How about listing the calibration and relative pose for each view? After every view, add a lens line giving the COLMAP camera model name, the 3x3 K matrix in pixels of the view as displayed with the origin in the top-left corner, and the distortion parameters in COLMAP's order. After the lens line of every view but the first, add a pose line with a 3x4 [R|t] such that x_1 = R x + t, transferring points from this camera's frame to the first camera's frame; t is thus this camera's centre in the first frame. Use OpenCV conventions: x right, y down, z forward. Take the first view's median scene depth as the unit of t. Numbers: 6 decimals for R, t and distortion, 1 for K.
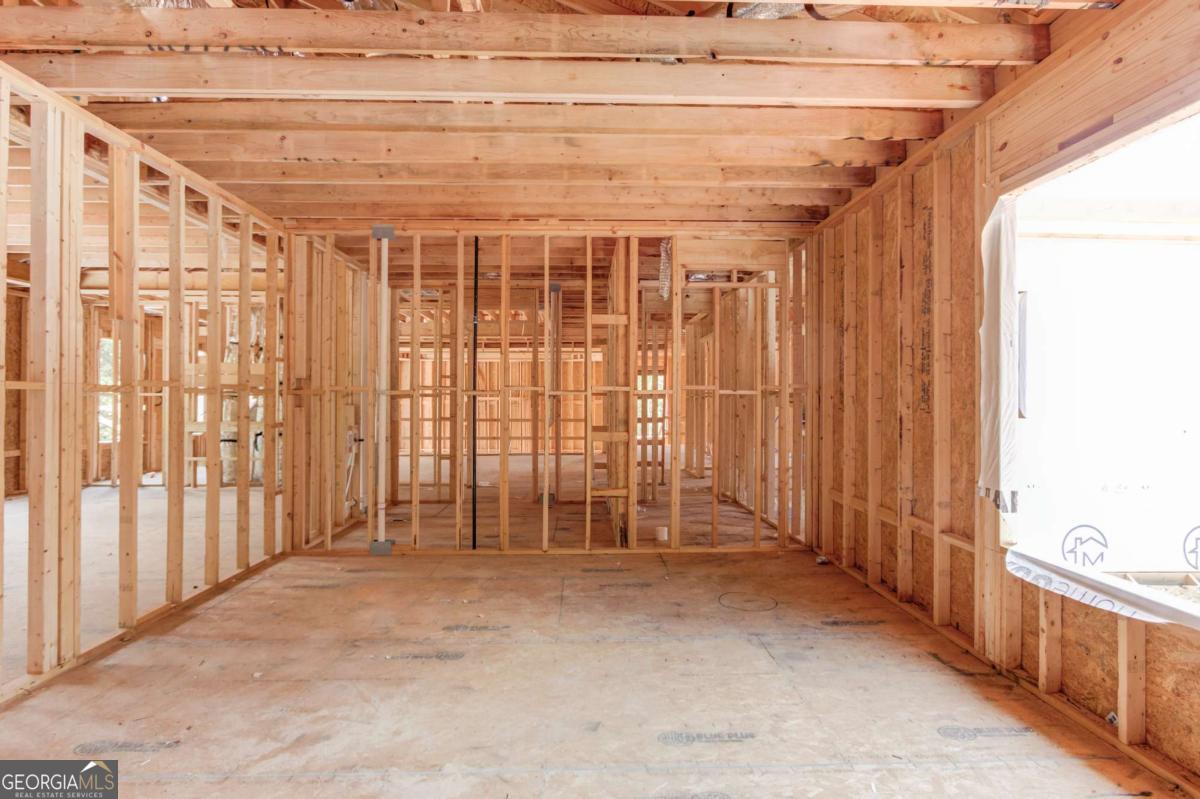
lens RADIAL K [[578.7, 0, 595.2], [0, 578.7, 400.5], [0, 0, 1]] dist [-0.001993, -0.000027]
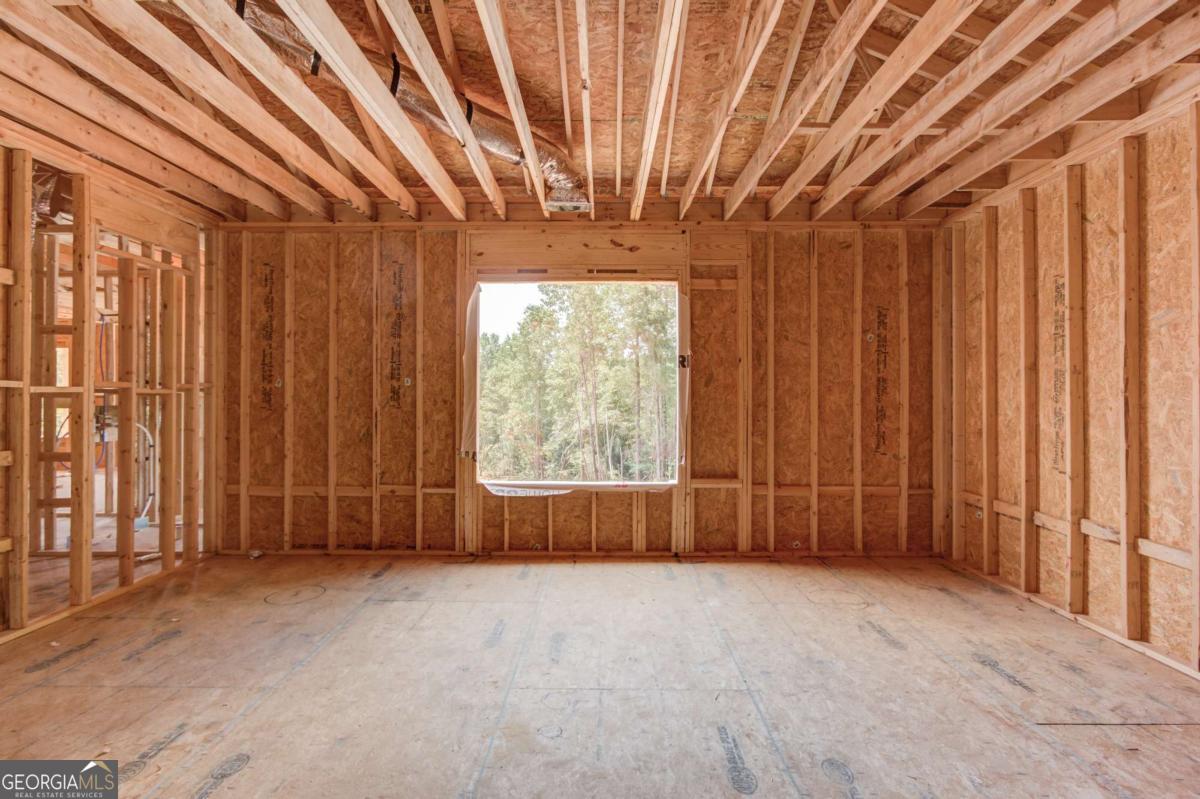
lens RADIAL K [[578.7, 0, 595.2], [0, 578.7, 400.5], [0, 0, 1]] dist [-0.001993, -0.000027]
pose [[0.034835, -0.007299, 0.999366, -0.817537], [0.003633, 0.999968, 0.007177, -0.005990], [-0.999386, 0.003381, 0.034860, 0.465632]]
